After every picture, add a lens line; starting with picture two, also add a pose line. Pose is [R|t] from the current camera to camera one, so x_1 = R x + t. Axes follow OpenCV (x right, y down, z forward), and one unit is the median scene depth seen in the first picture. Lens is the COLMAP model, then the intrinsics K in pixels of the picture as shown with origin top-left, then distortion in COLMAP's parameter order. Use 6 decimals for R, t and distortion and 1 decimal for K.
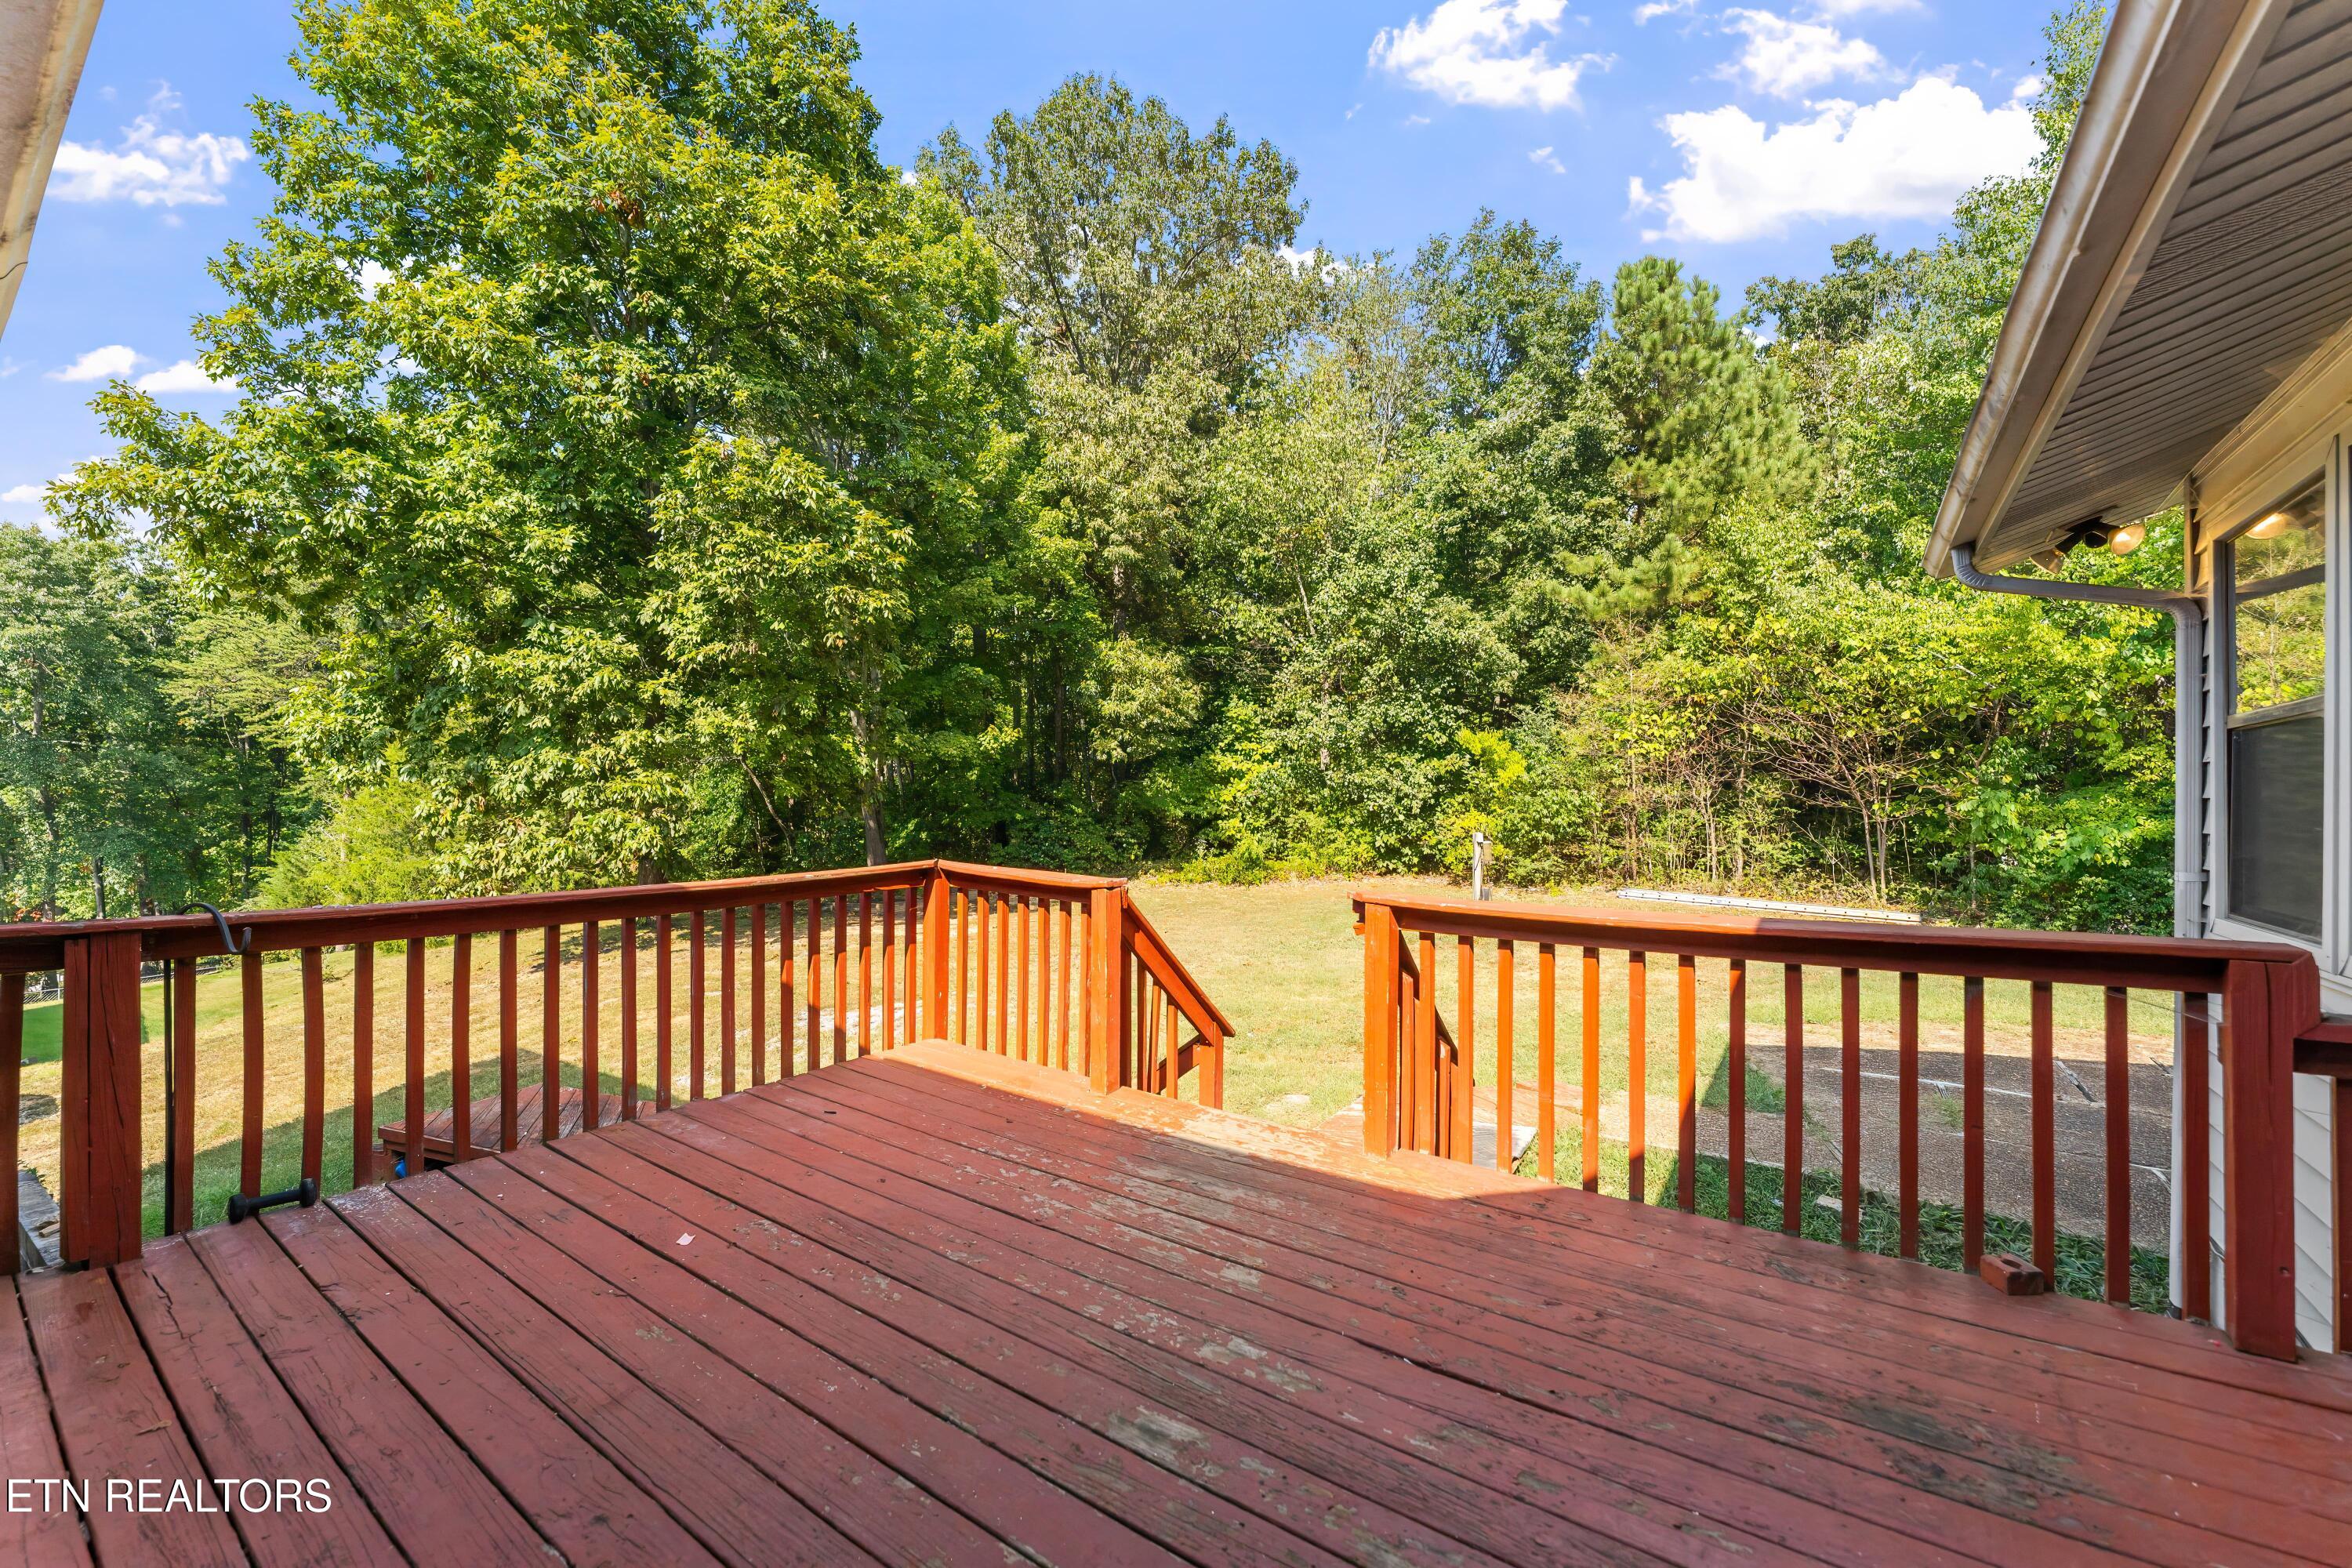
lens RADIAL K [[939.0, 0, 1175.8], [0, 939.0, 794.1], [0, 0, 1]] dist [-0.002980, -0.000595]
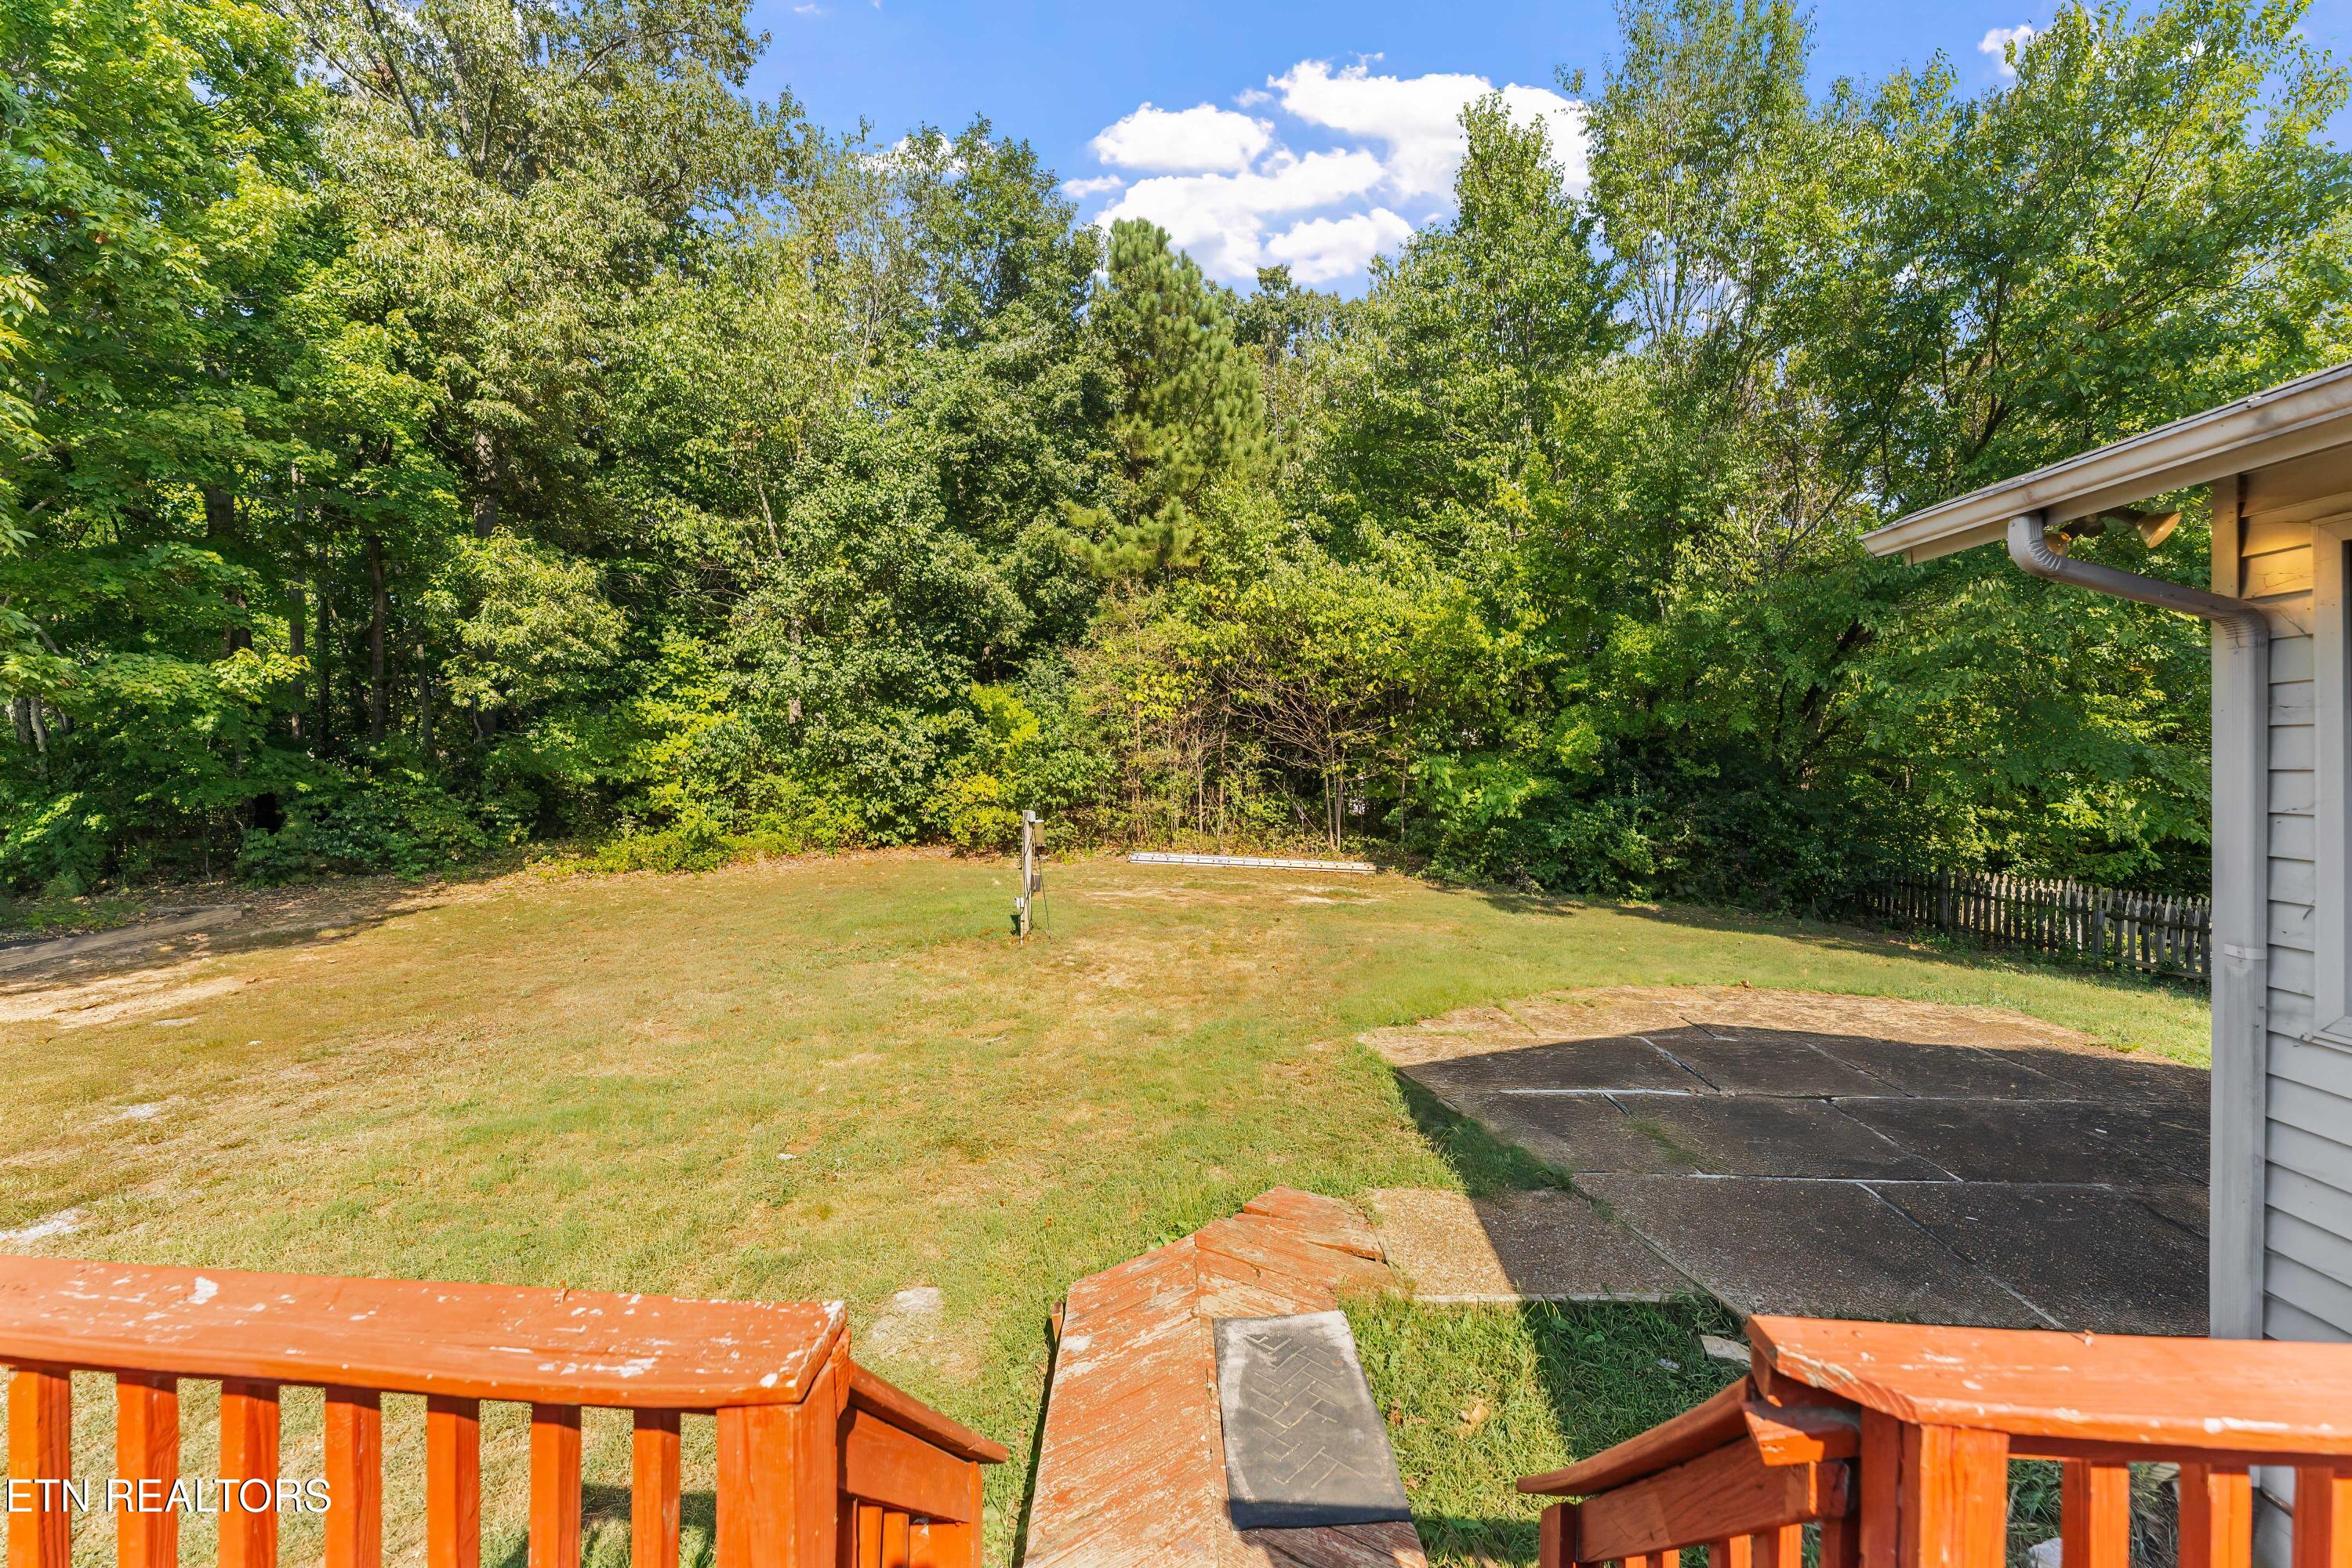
lens RADIAL K [[939.0, 0, 1176.8], [0, 939.0, 750.0], [0, 0, 1]] dist [-0.002980, -0.000595]
pose [[0.832671, -0.003122, 0.553759, -0.024306], [-0.003963, 0.999925, 0.011597, -0.015452], [-0.553754, -0.011851, 0.832596, 0.138496]]
